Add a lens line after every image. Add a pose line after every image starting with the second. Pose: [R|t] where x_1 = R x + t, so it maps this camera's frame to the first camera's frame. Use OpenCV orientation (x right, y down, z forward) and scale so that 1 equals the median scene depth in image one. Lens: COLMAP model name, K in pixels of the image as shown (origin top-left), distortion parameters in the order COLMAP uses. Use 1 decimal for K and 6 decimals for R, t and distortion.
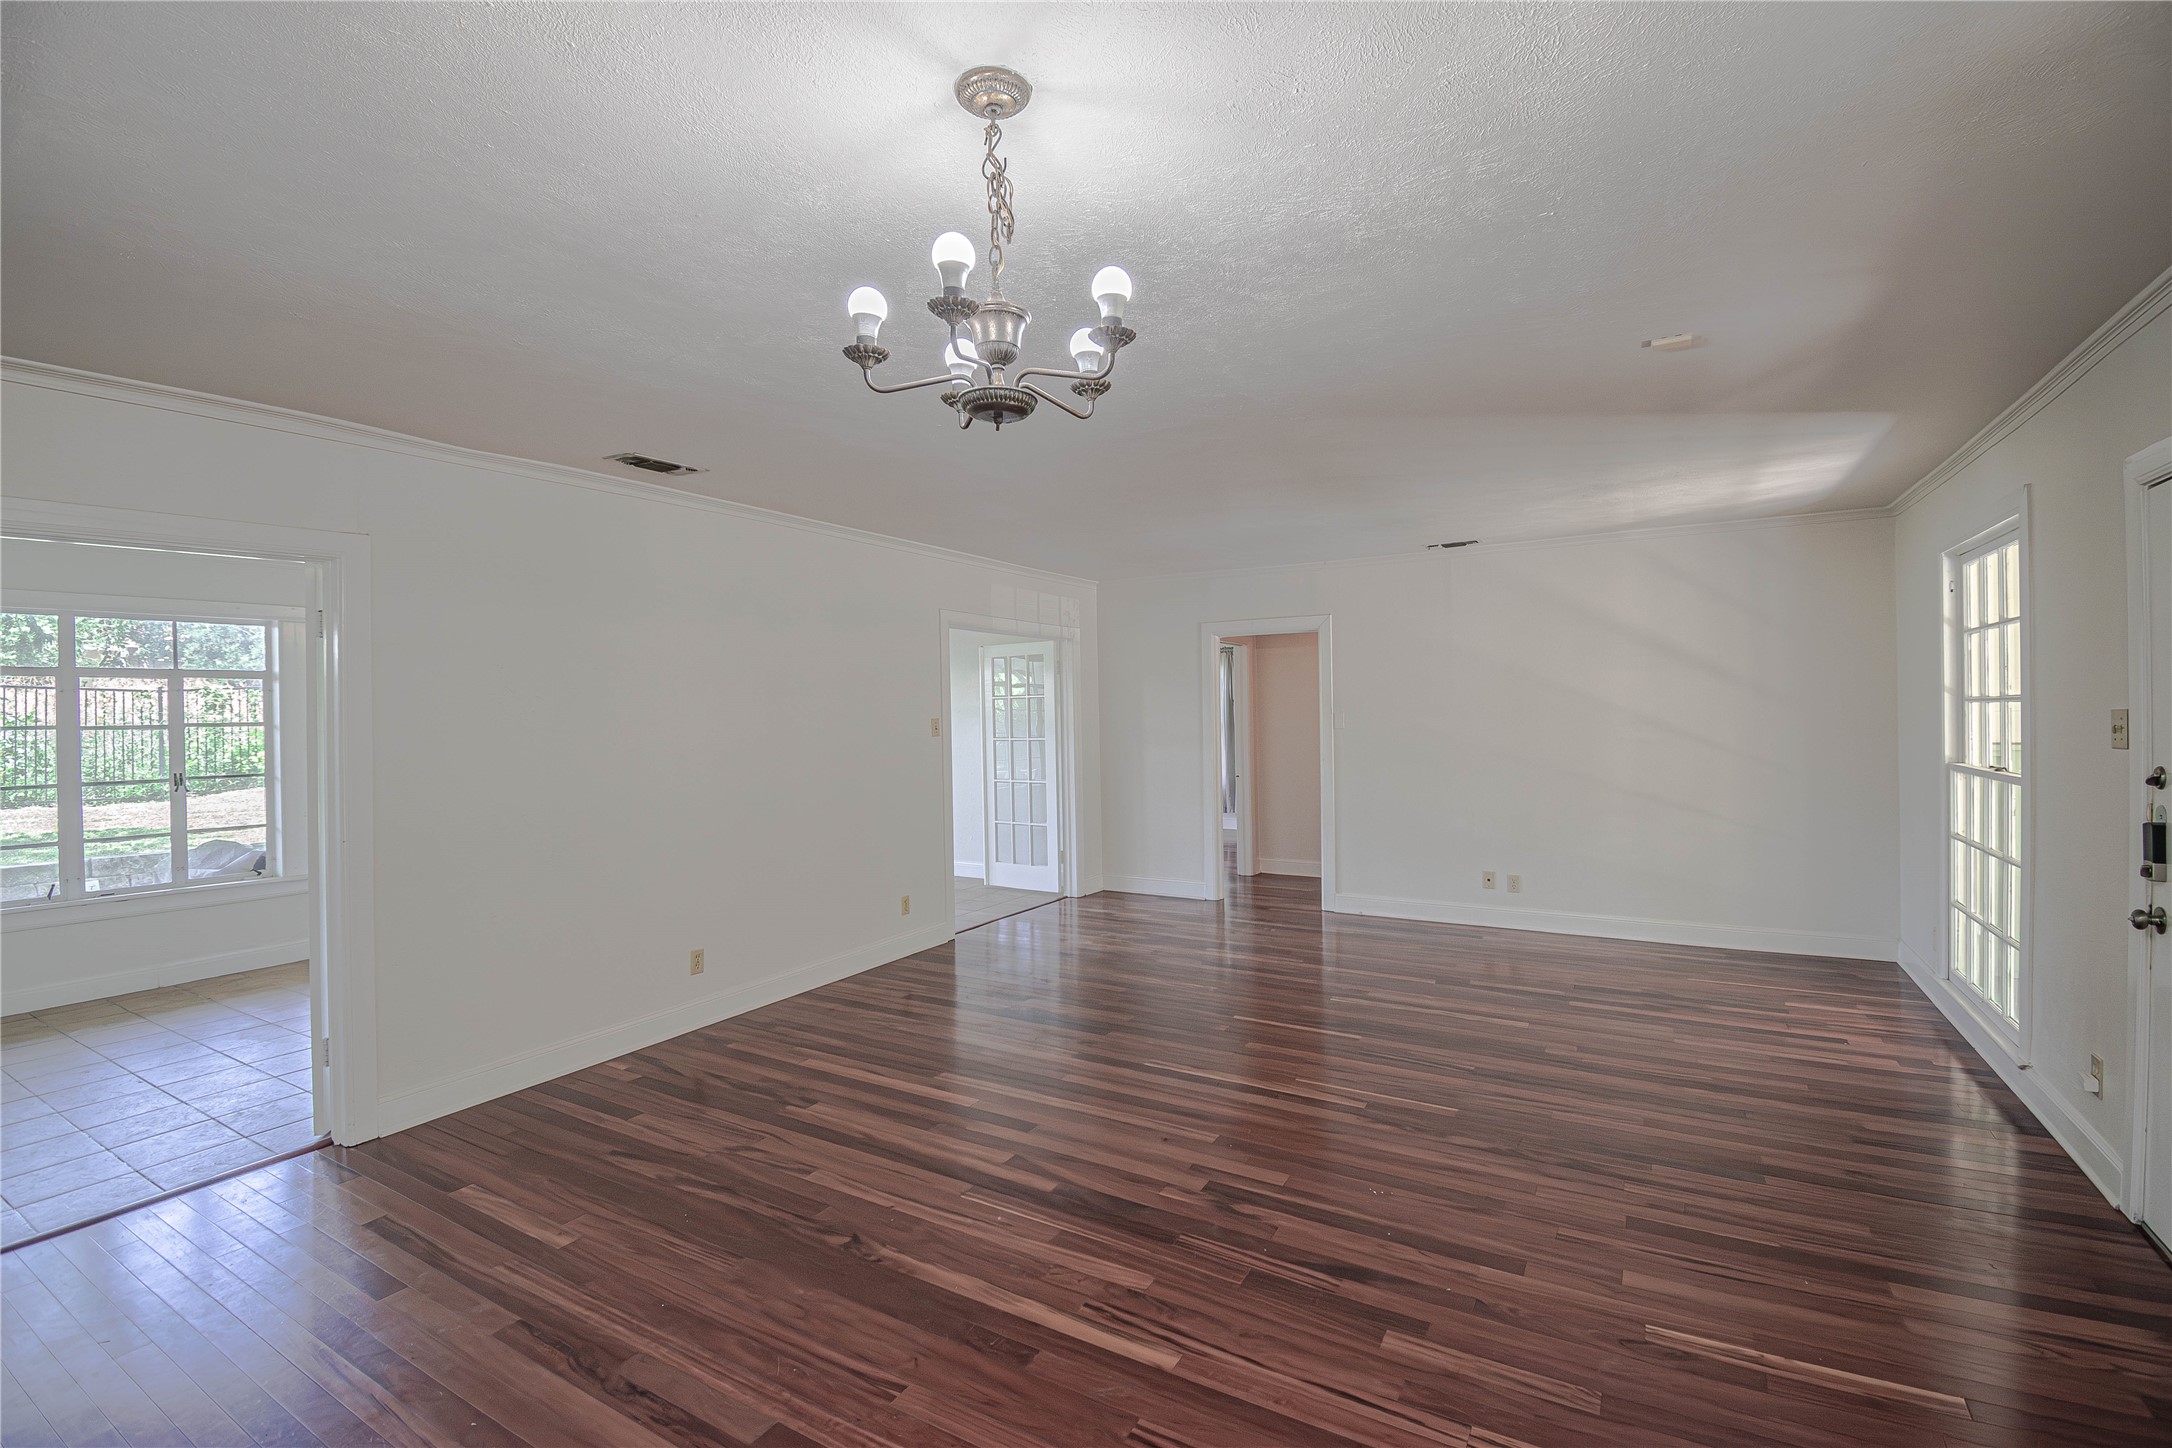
lens RADIAL K [[950.7, 0, 1086.0], [0, 950.7, 724.0], [0, 0, 1]] dist [-0.000284, -0.000568]
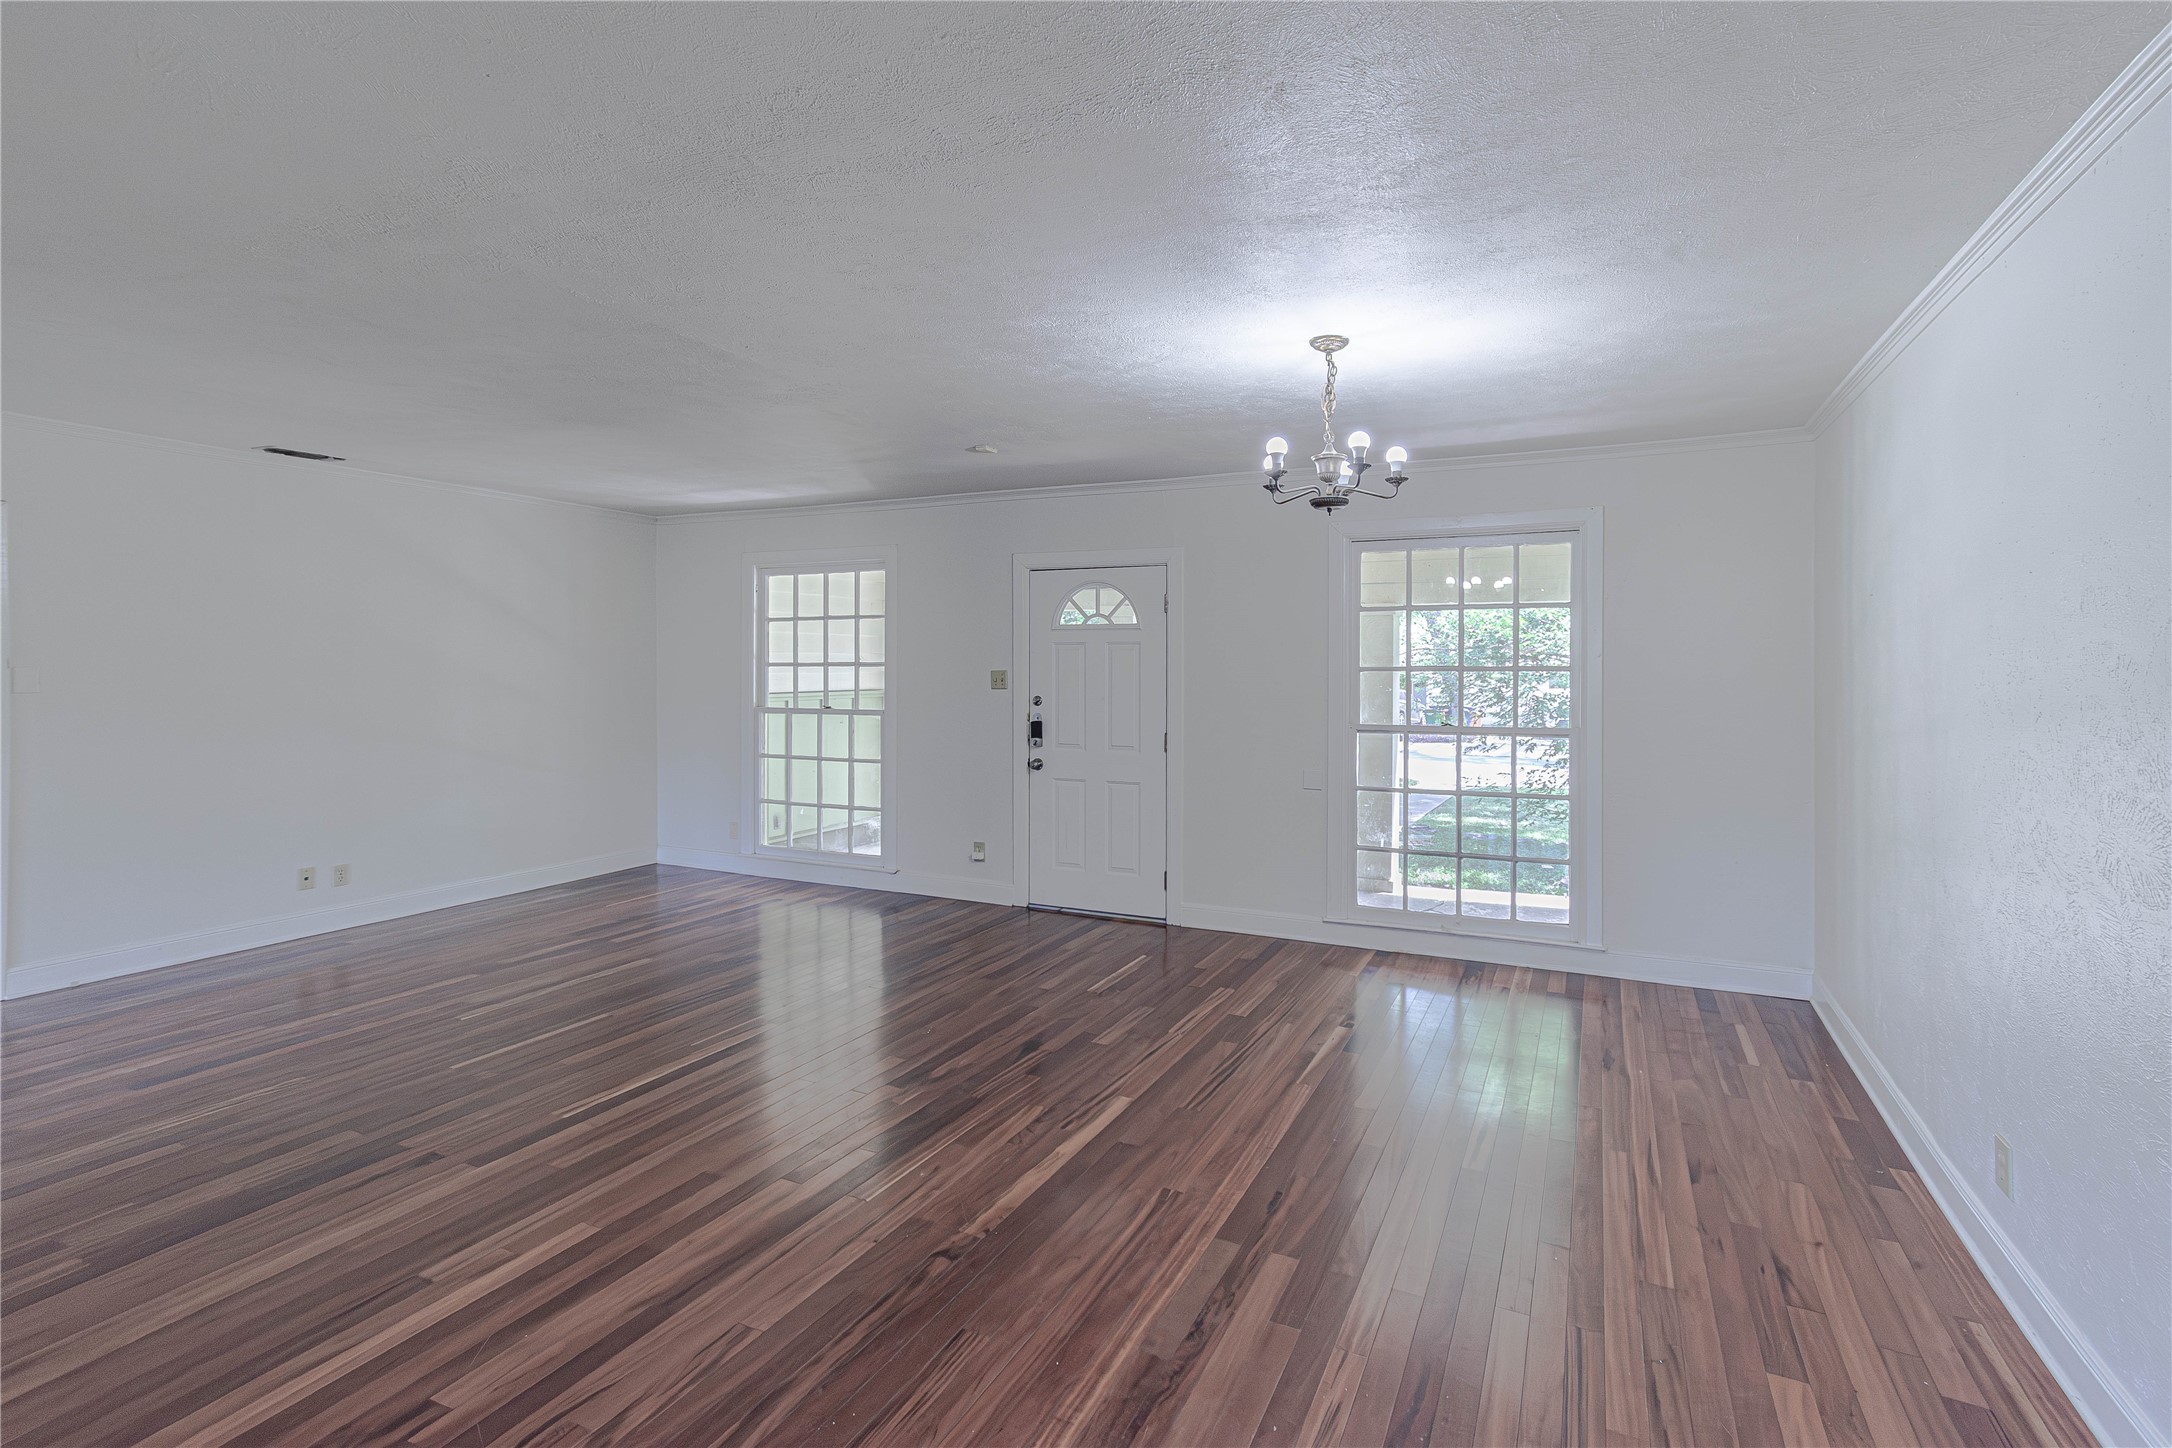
lens RADIAL K [[1025.8, 0, 1139.6], [0, 1025.8, 674.5], [0, 0, 1]] dist [0.023756, 0.000316]
pose [[-0.103049, 0.007532, 0.994648, -0.701983], [0.011471, 0.999914, -0.006384, 0.007776], [-0.994610, 0.010752, -0.103127, 0.524614]]
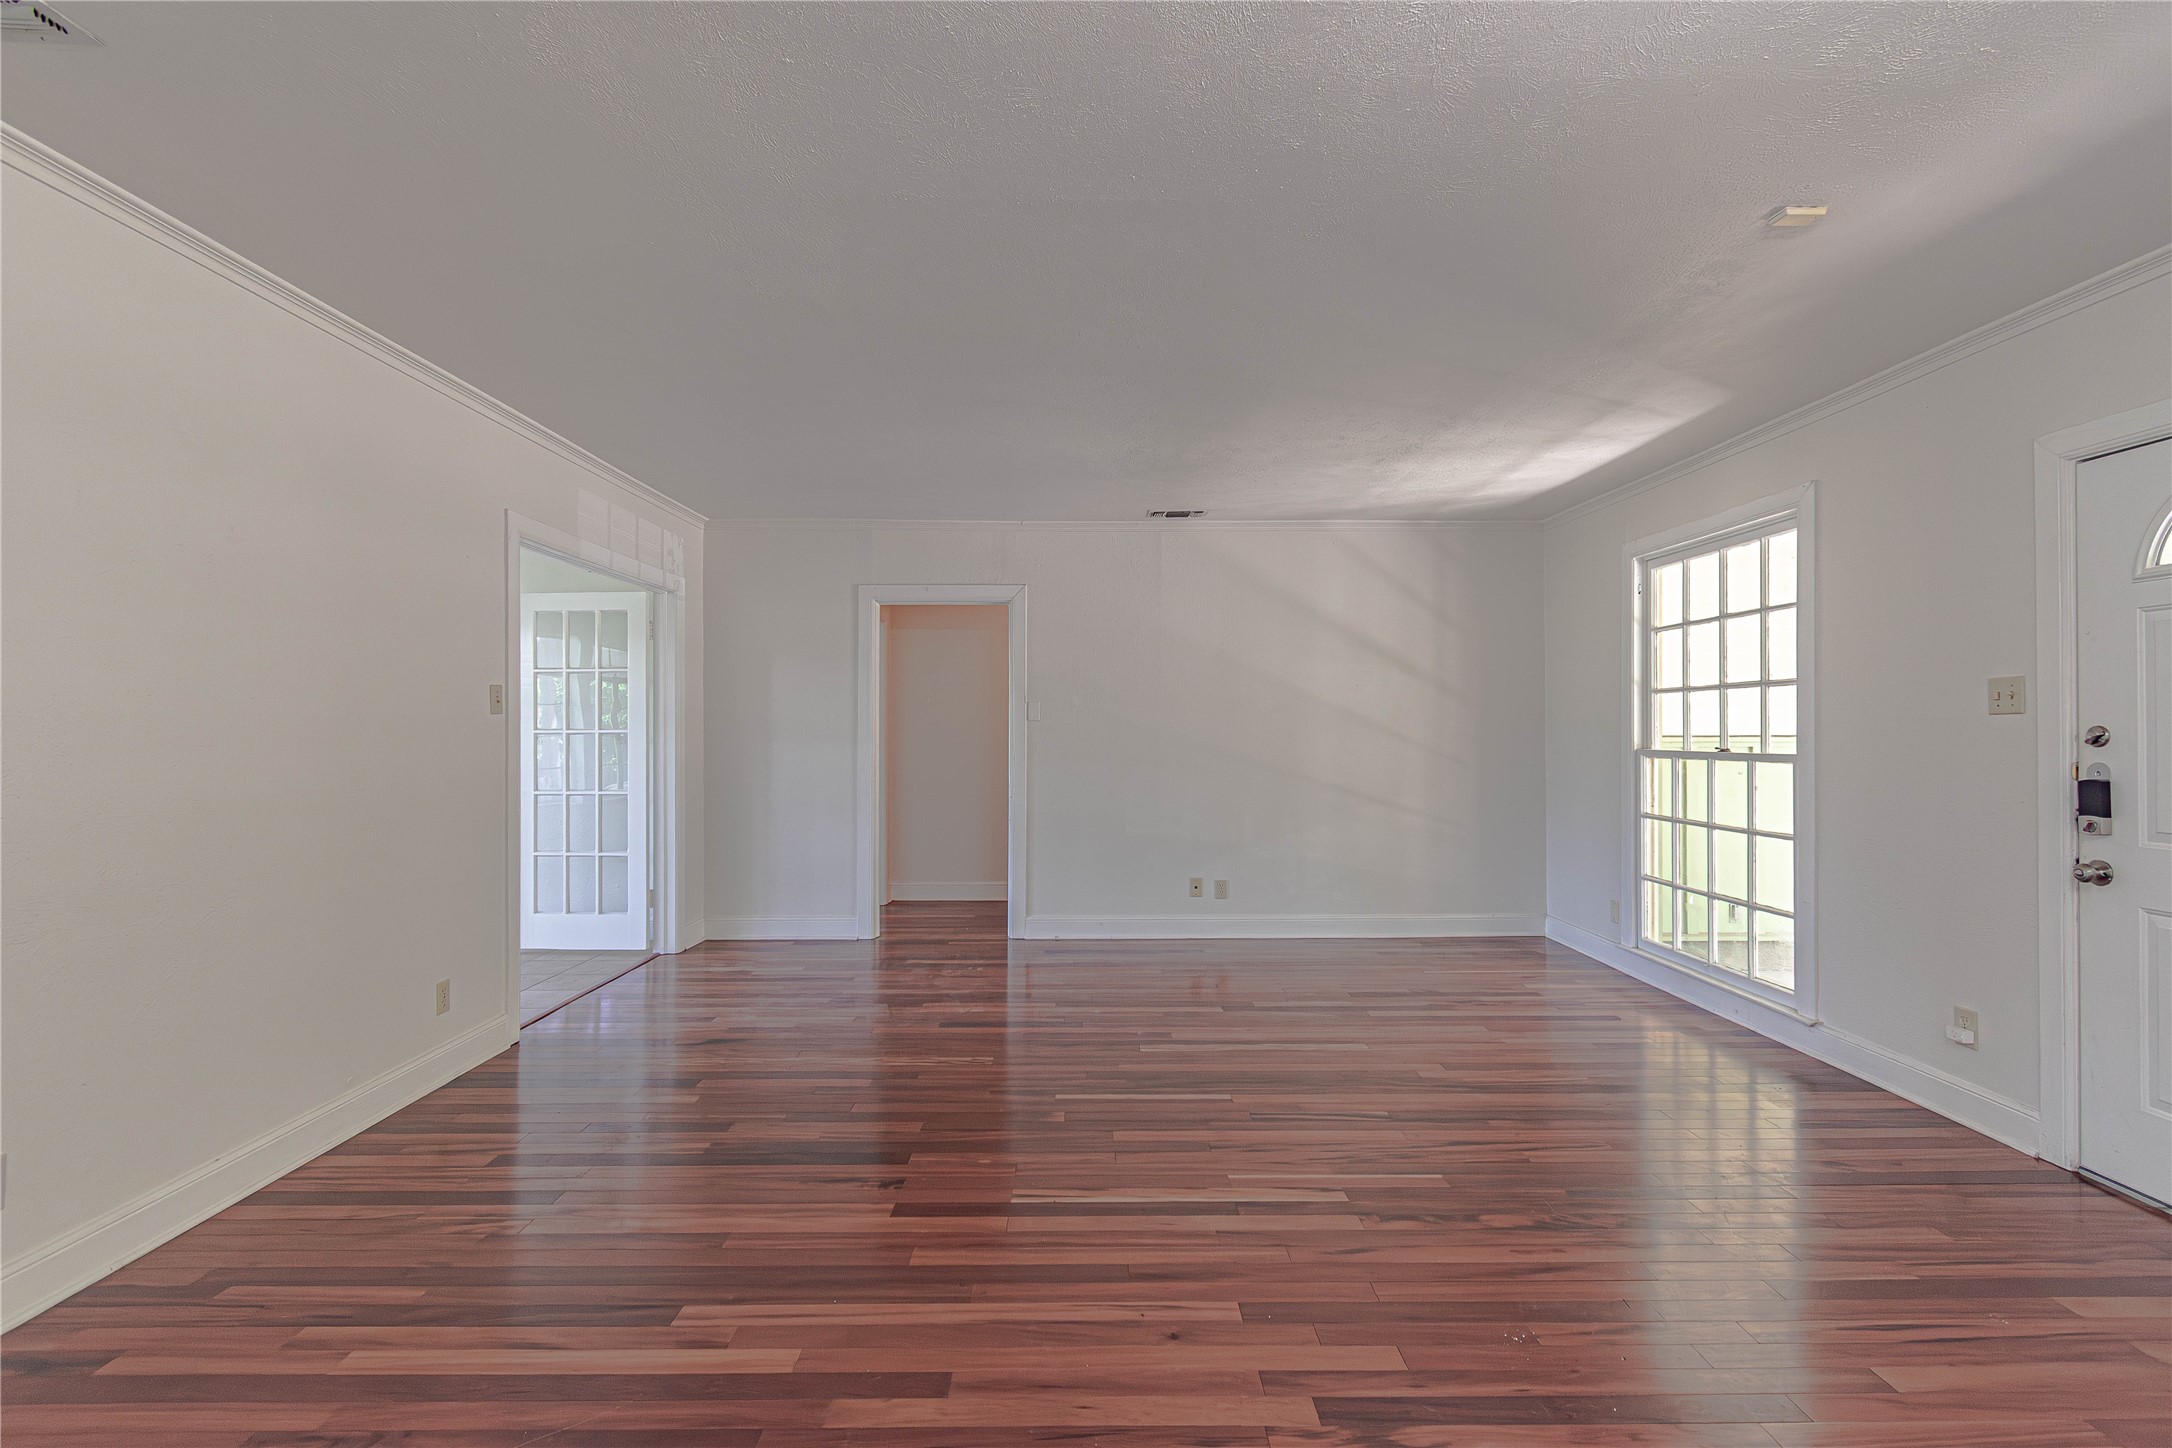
lens RADIAL K [[973.4, 0, 1086.0], [0, 973.4, 724.0], [0, 0, 1]] dist [-0.000067, -0.001126]
pose [[0.854481, 0.018813, 0.519141, -0.206672], [-0.006867, 0.999666, -0.024924, 0.042053], [-0.519437, 0.017732, 0.854325, 0.340714]]
